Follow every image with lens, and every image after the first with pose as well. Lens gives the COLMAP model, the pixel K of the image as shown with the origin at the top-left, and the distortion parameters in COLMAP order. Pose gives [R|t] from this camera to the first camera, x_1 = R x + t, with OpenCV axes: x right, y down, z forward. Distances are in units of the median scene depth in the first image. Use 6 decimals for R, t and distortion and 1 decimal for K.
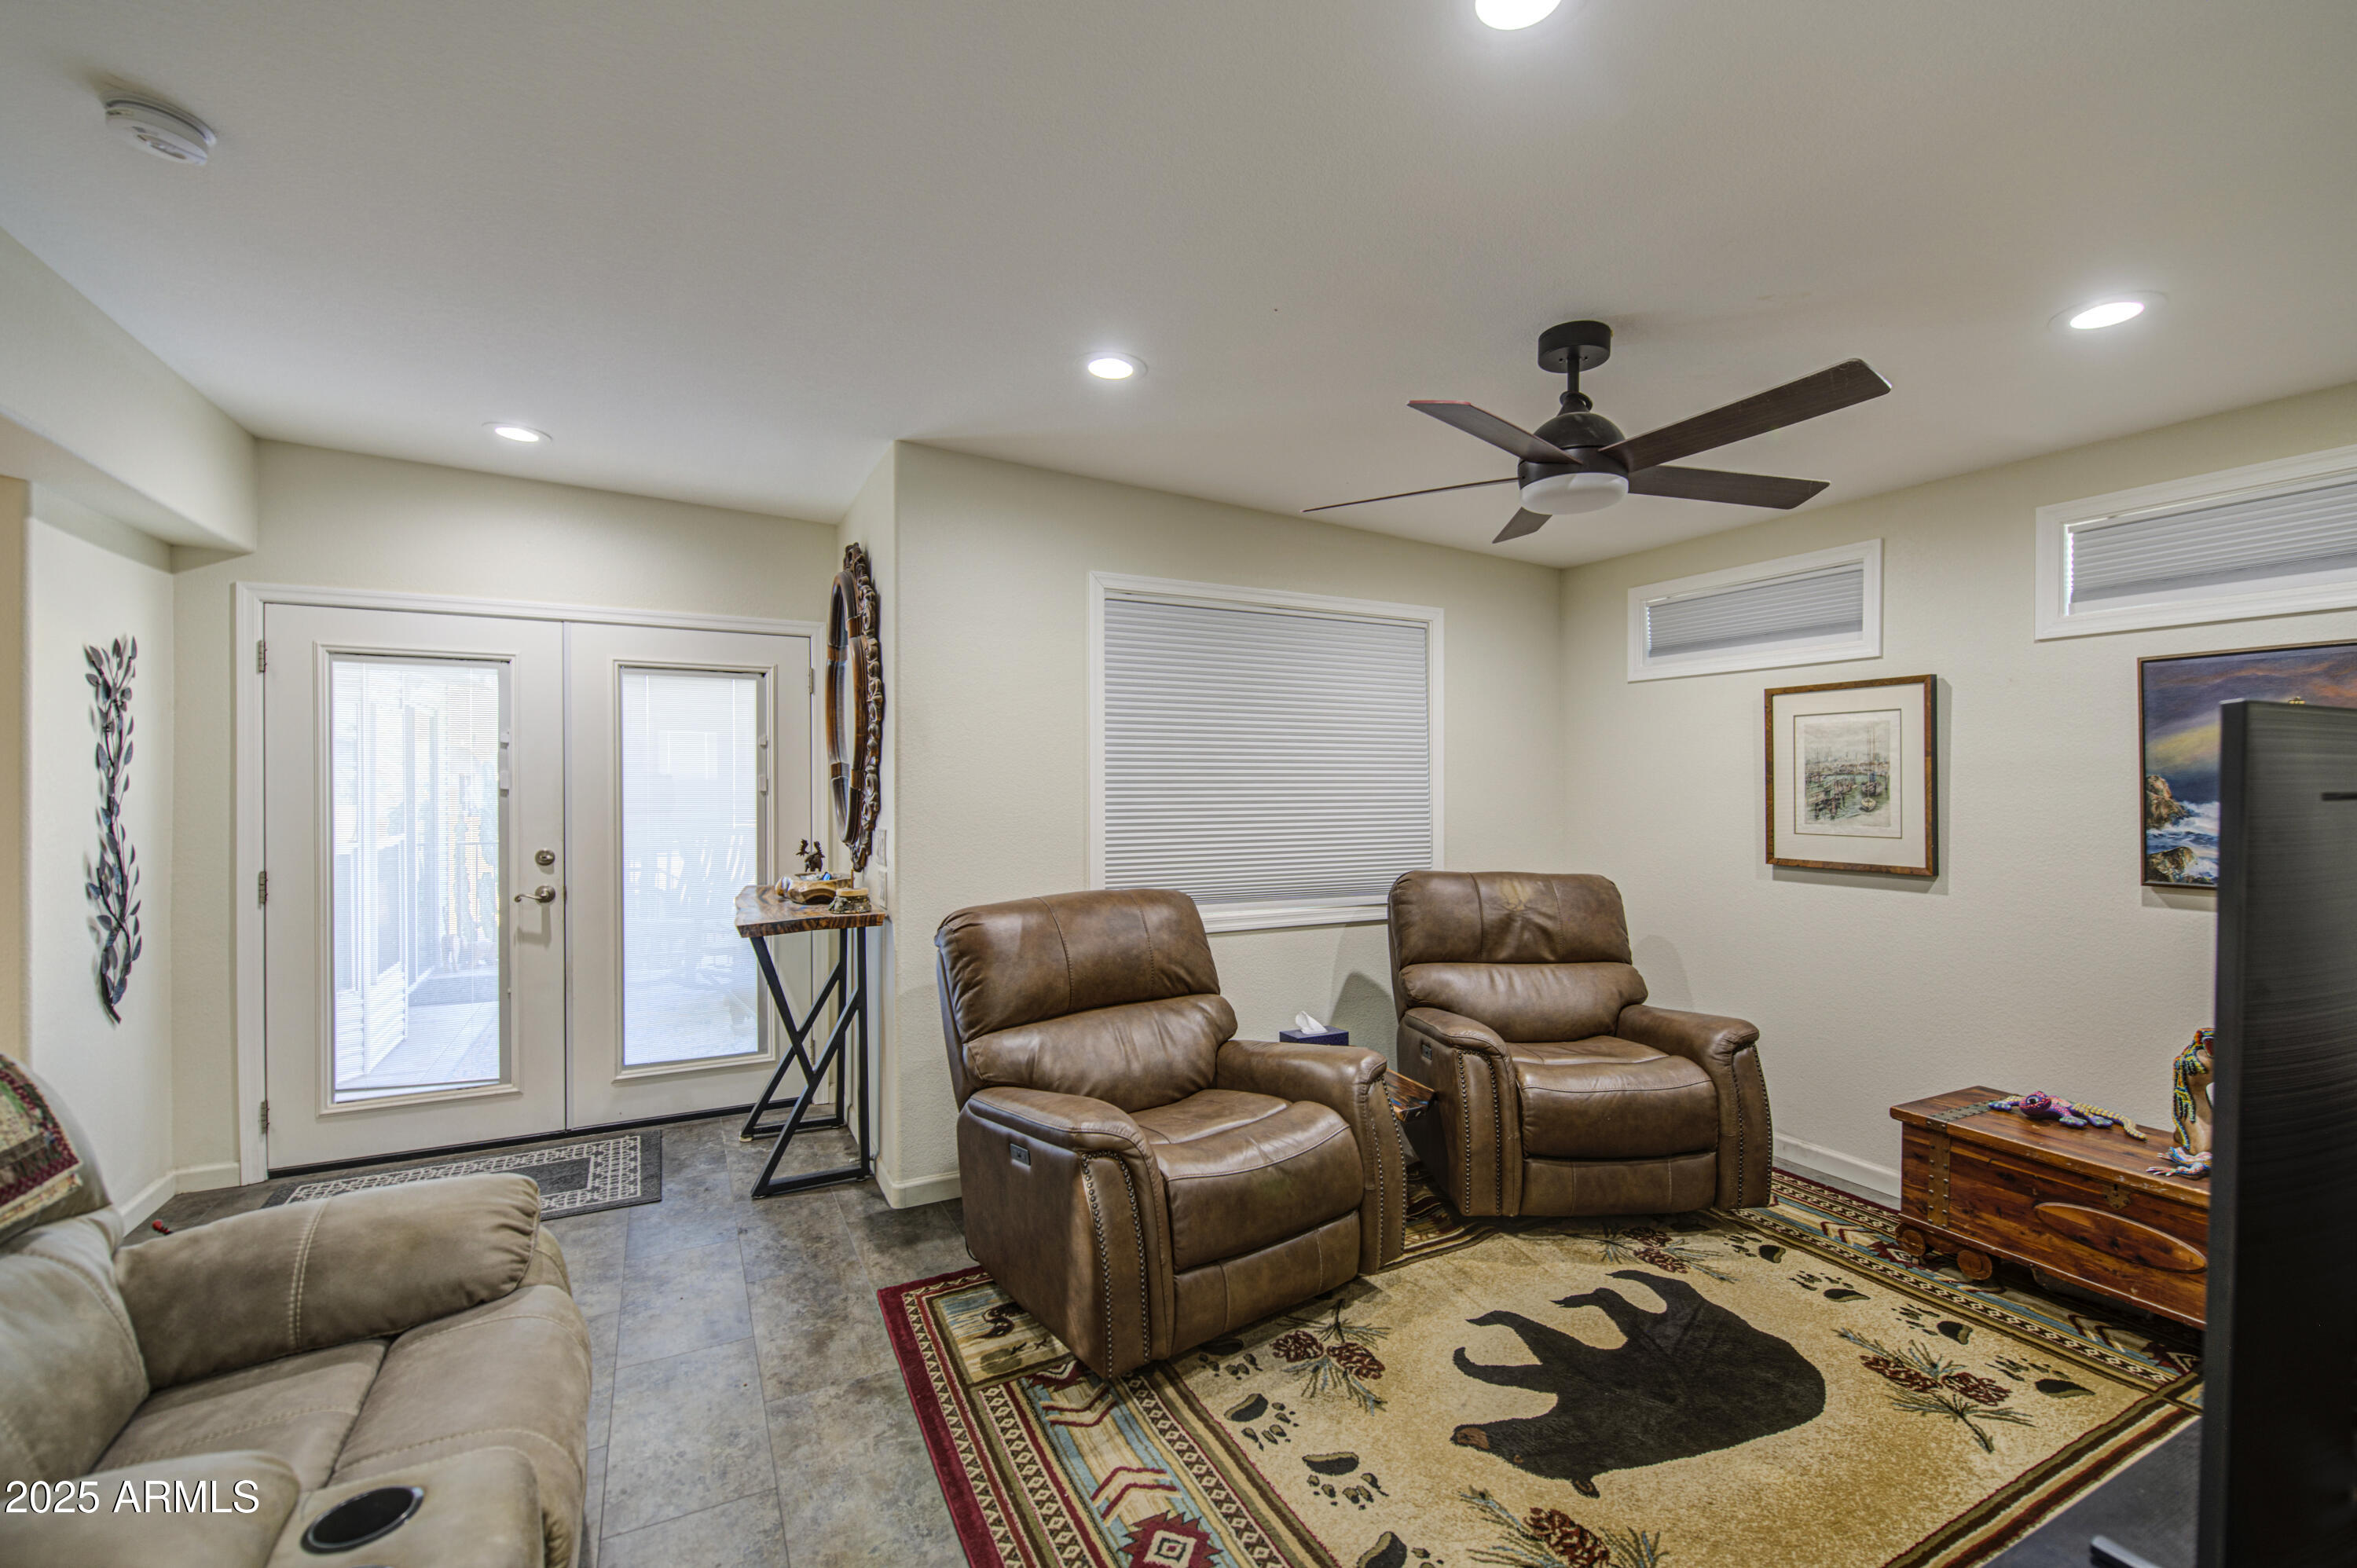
lens RADIAL K [[1015.6, 0, 1196.9], [0, 1015.6, 799.9], [0, 0, 1]] dist [0.000818, -0.000002]
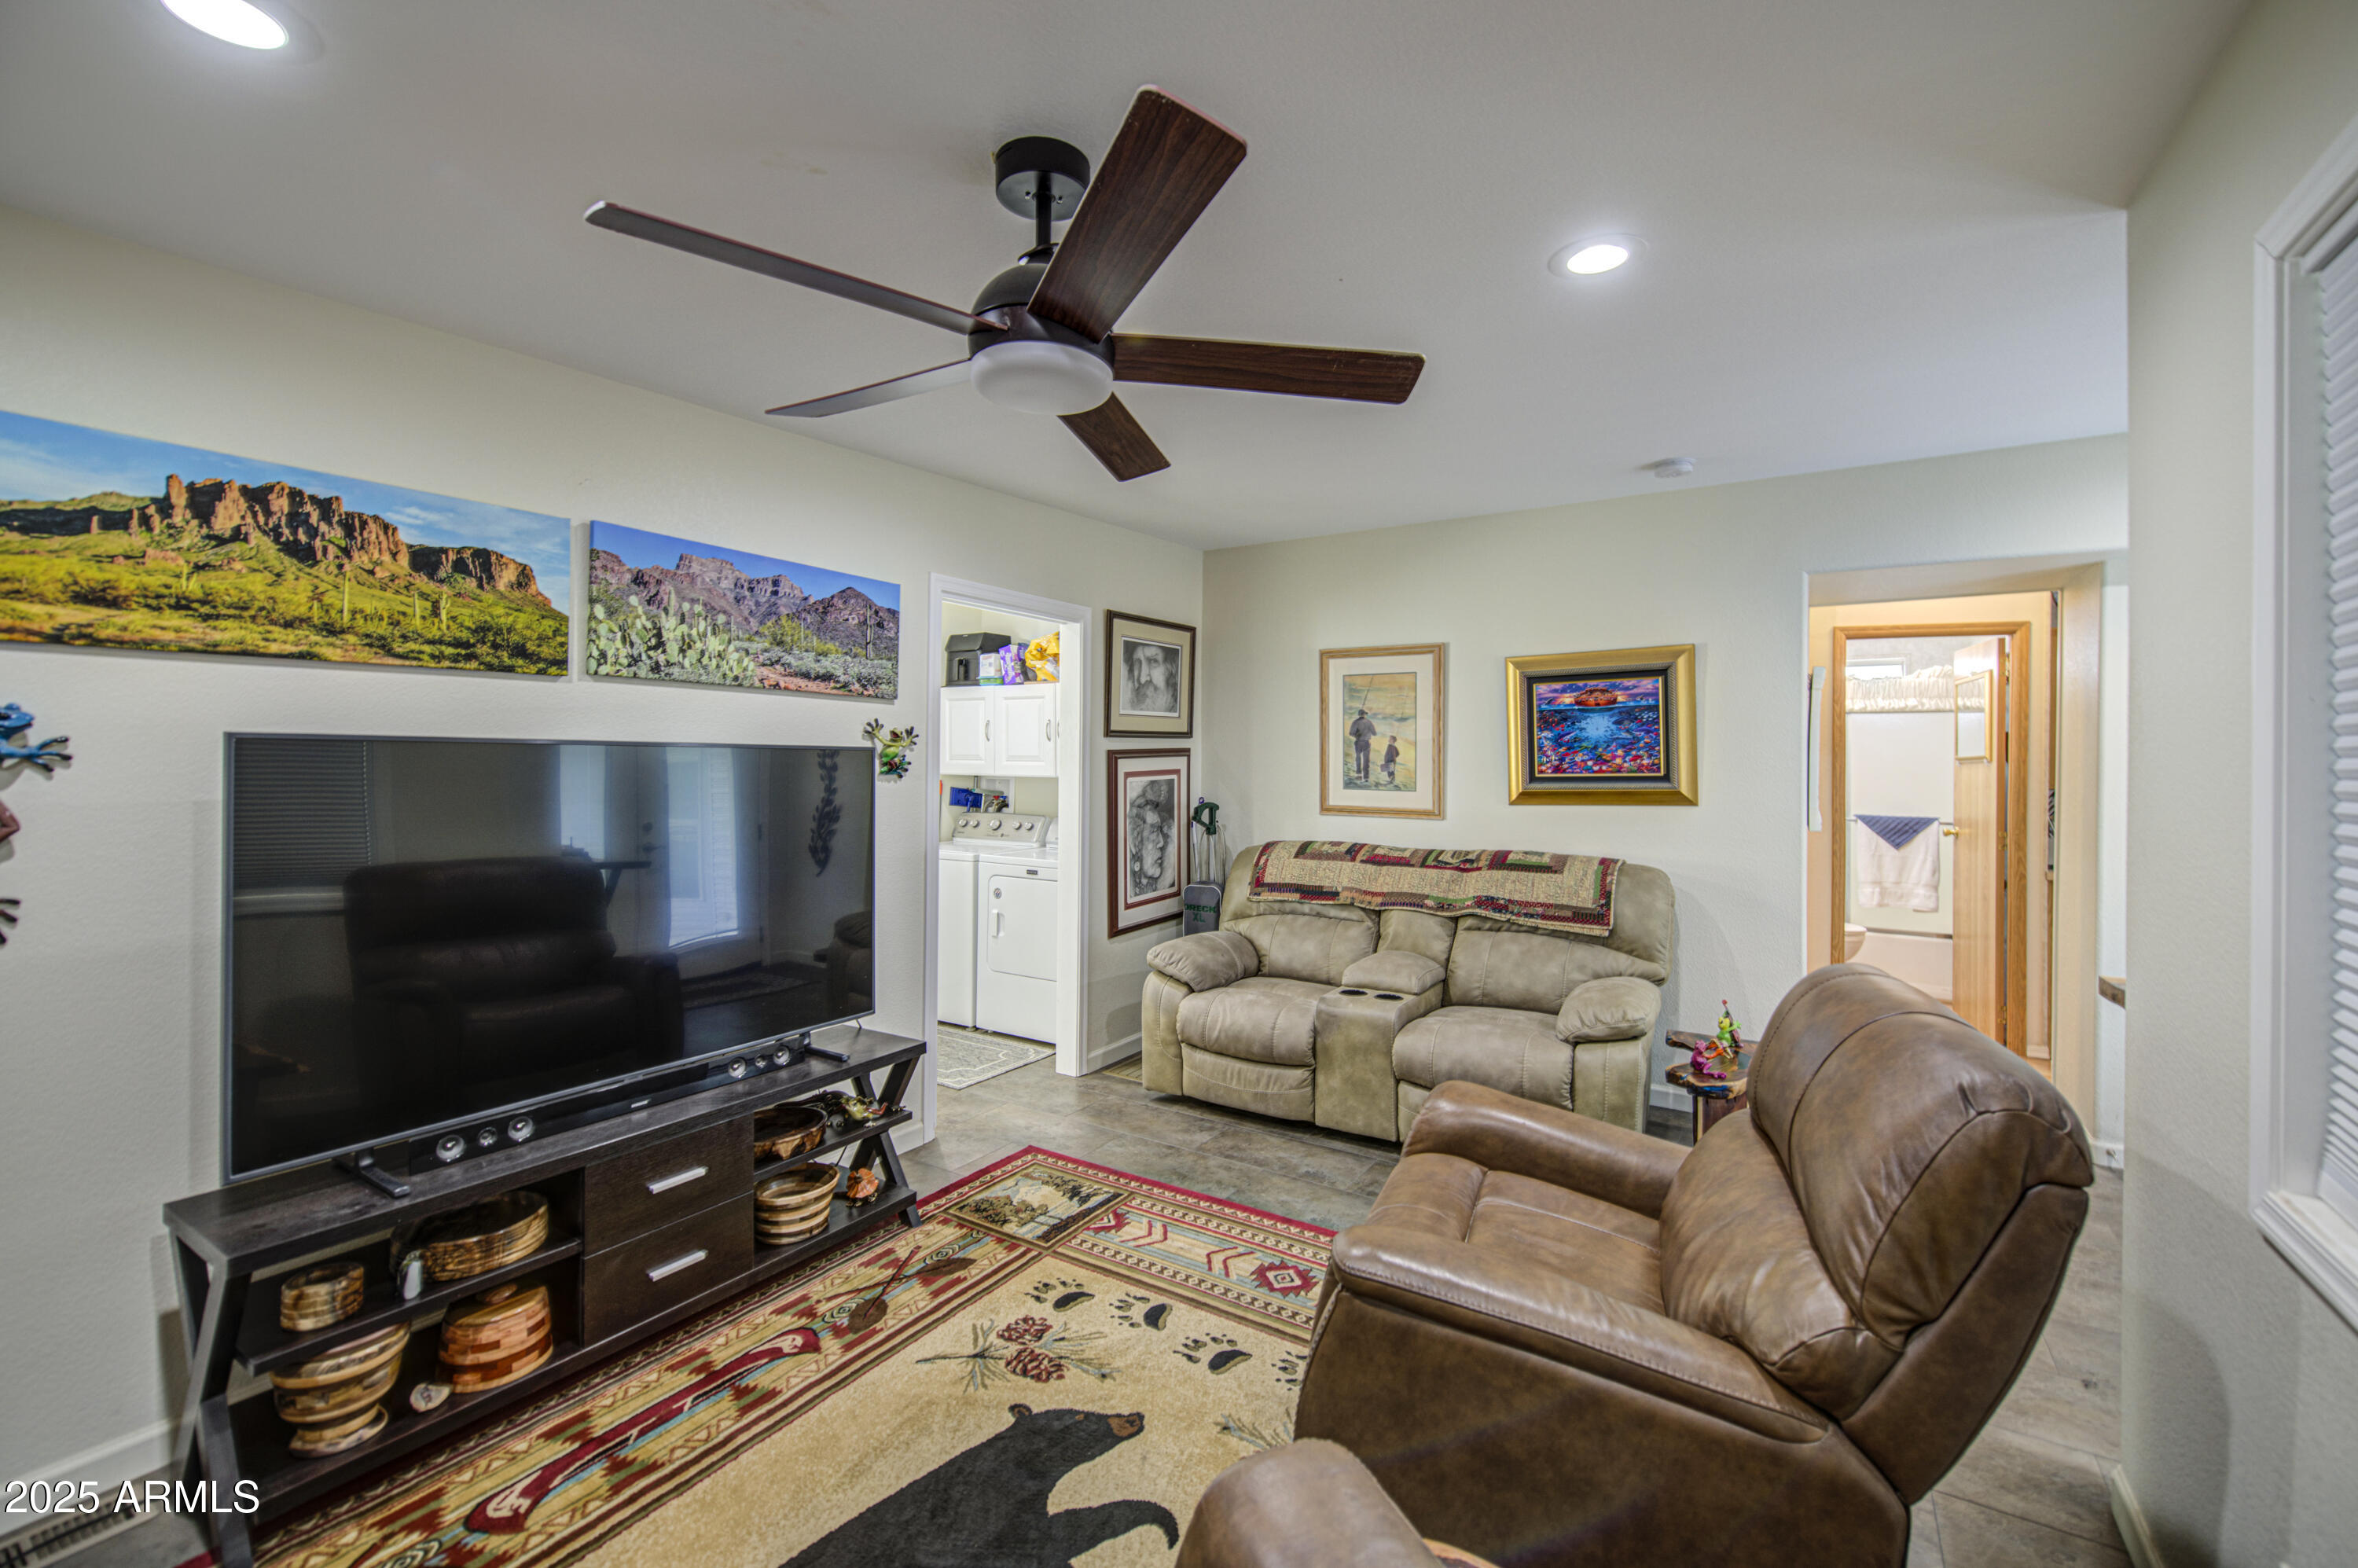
lens RADIAL K [[963.8, 0, 1186.7], [0, 963.8, 757.8], [0, 0, 1]] dist [0.000069, -0.000261]
pose [[-0.873555, -0.009358, -0.486636, 0.527810], [-0.016583, 0.999807, 0.010543, -0.034827], [0.486443, 0.017280, -0.873541, 1.418170]]
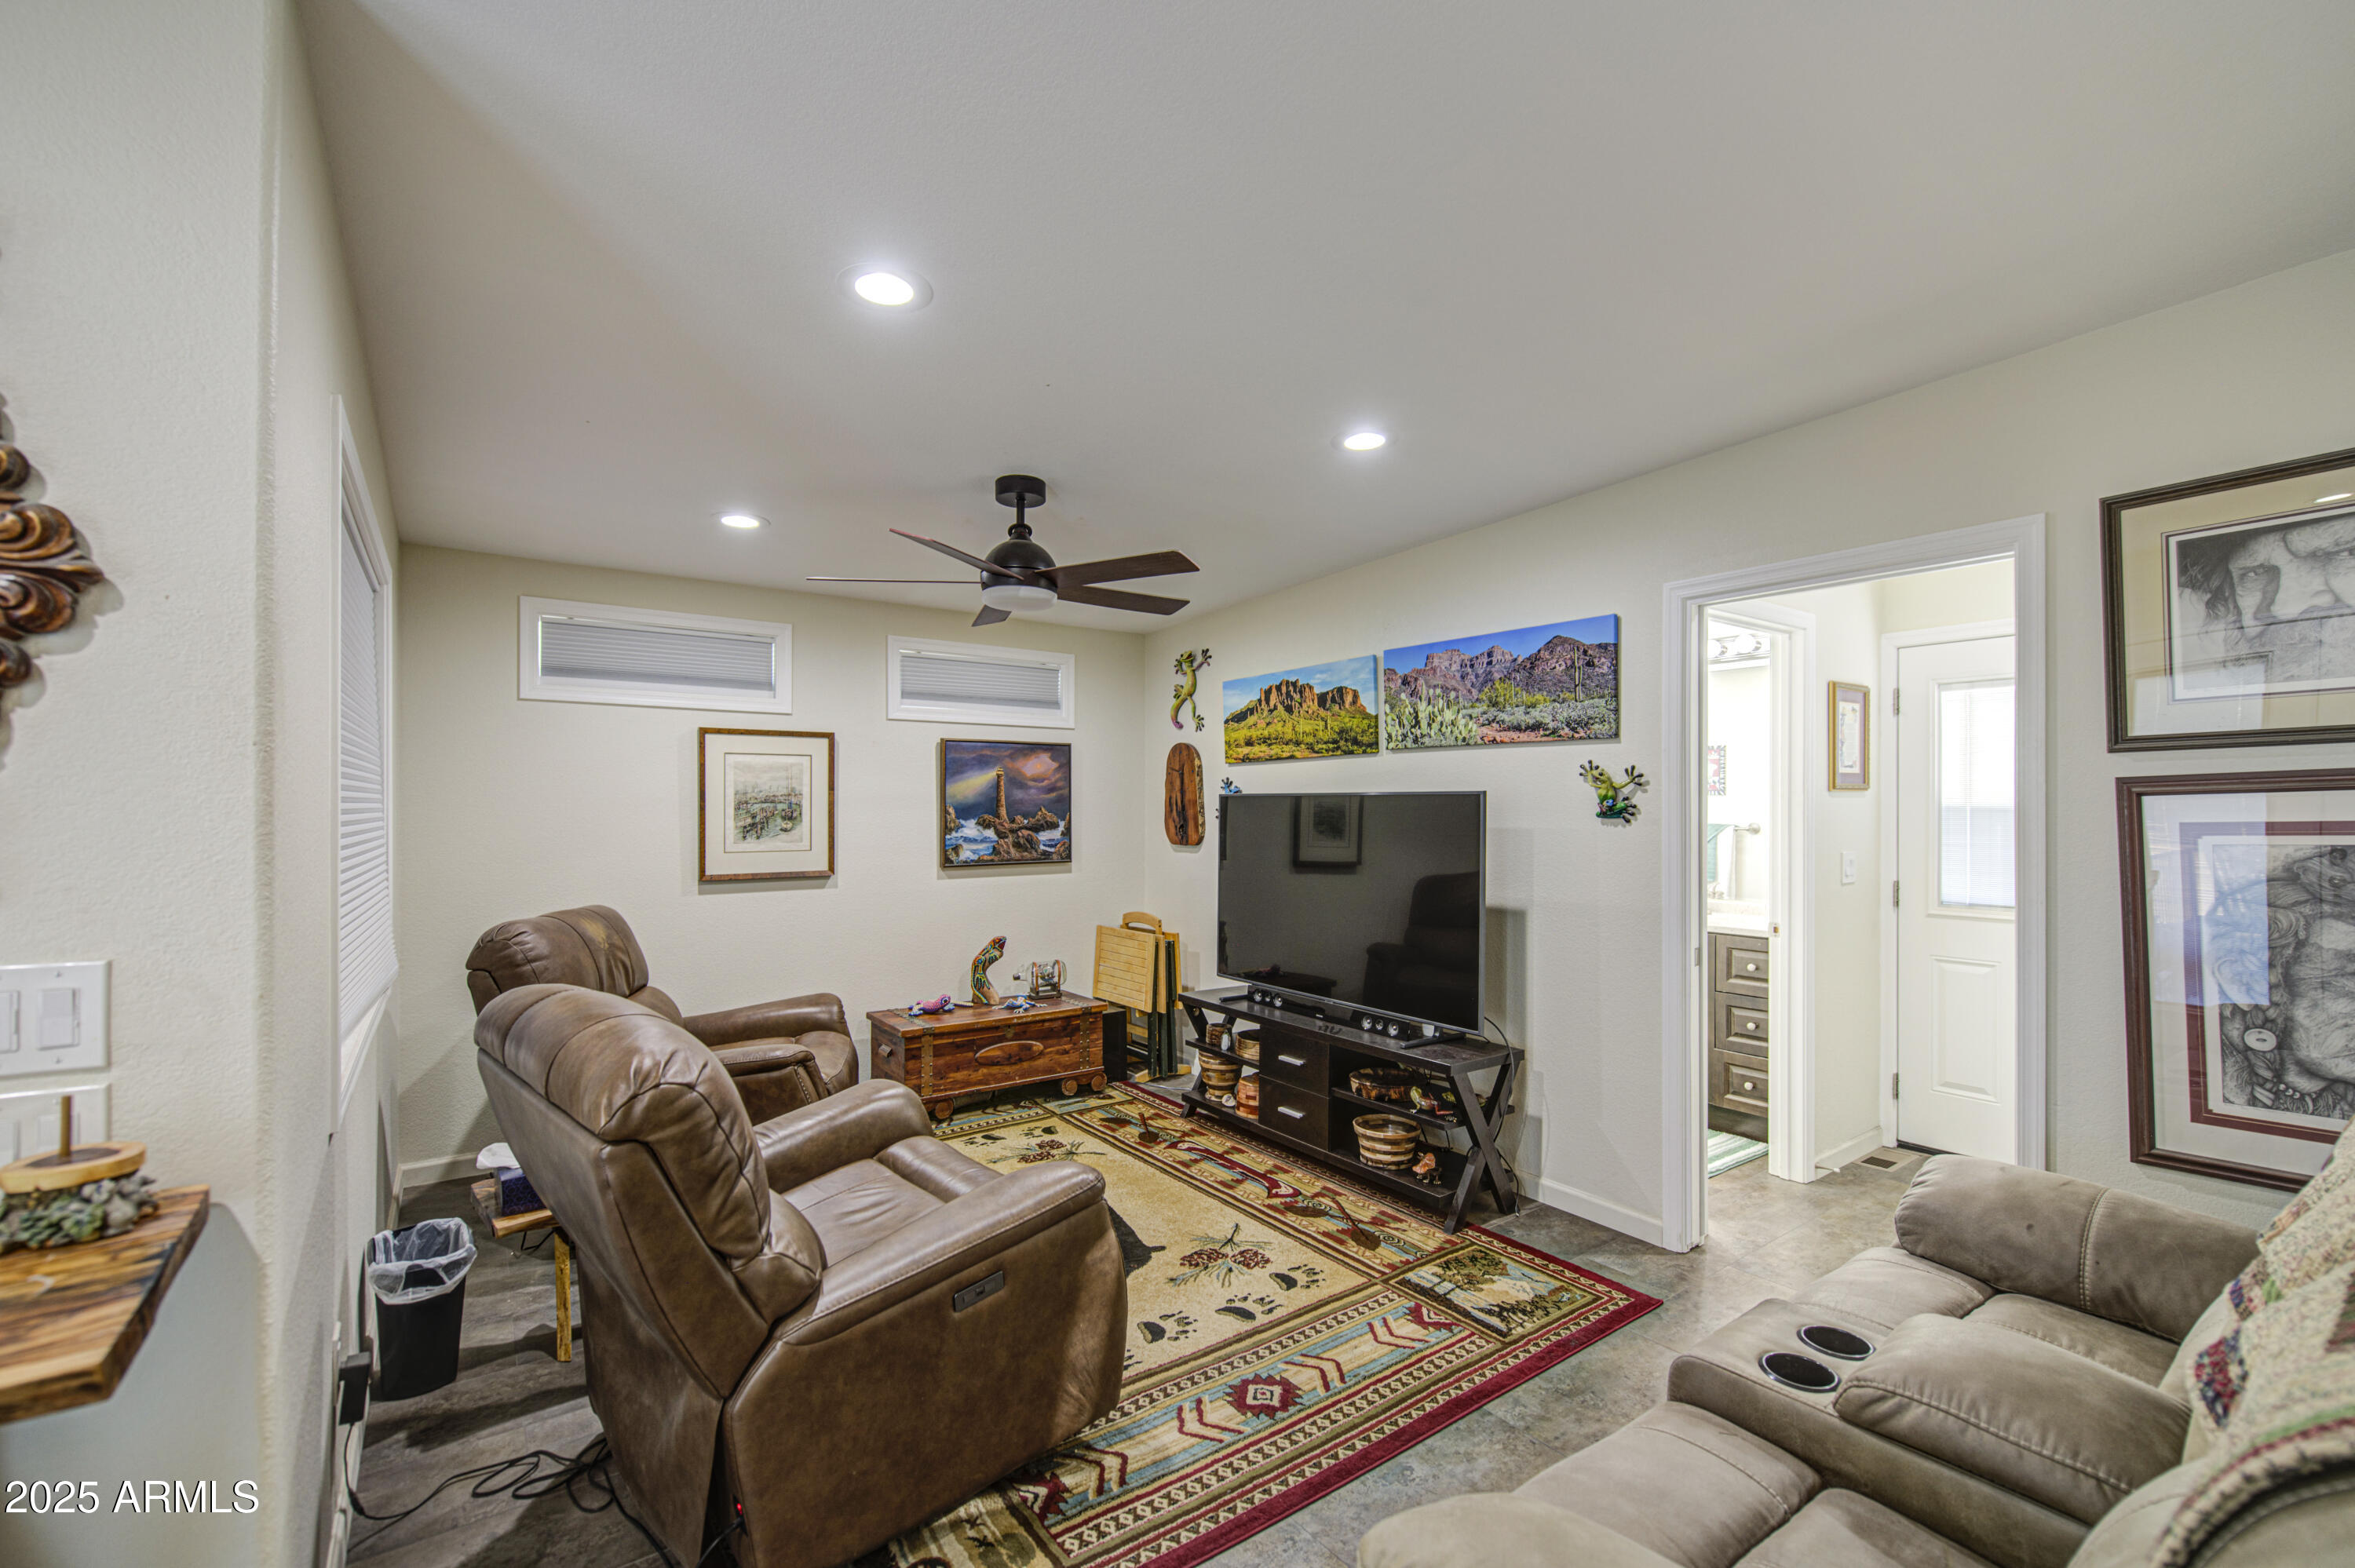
lens RADIAL K [[978.1, 0, 1209.9], [0, 978.1, 808.8], [0, 0, 1]] dist [0.000503, -0.000378]
pose [[-0.159588, -0.002671, 0.987180, -0.824189], [0.015710, 0.999863, 0.005245, -0.019497], [-0.987059, 0.016346, -0.159524, 0.820618]]
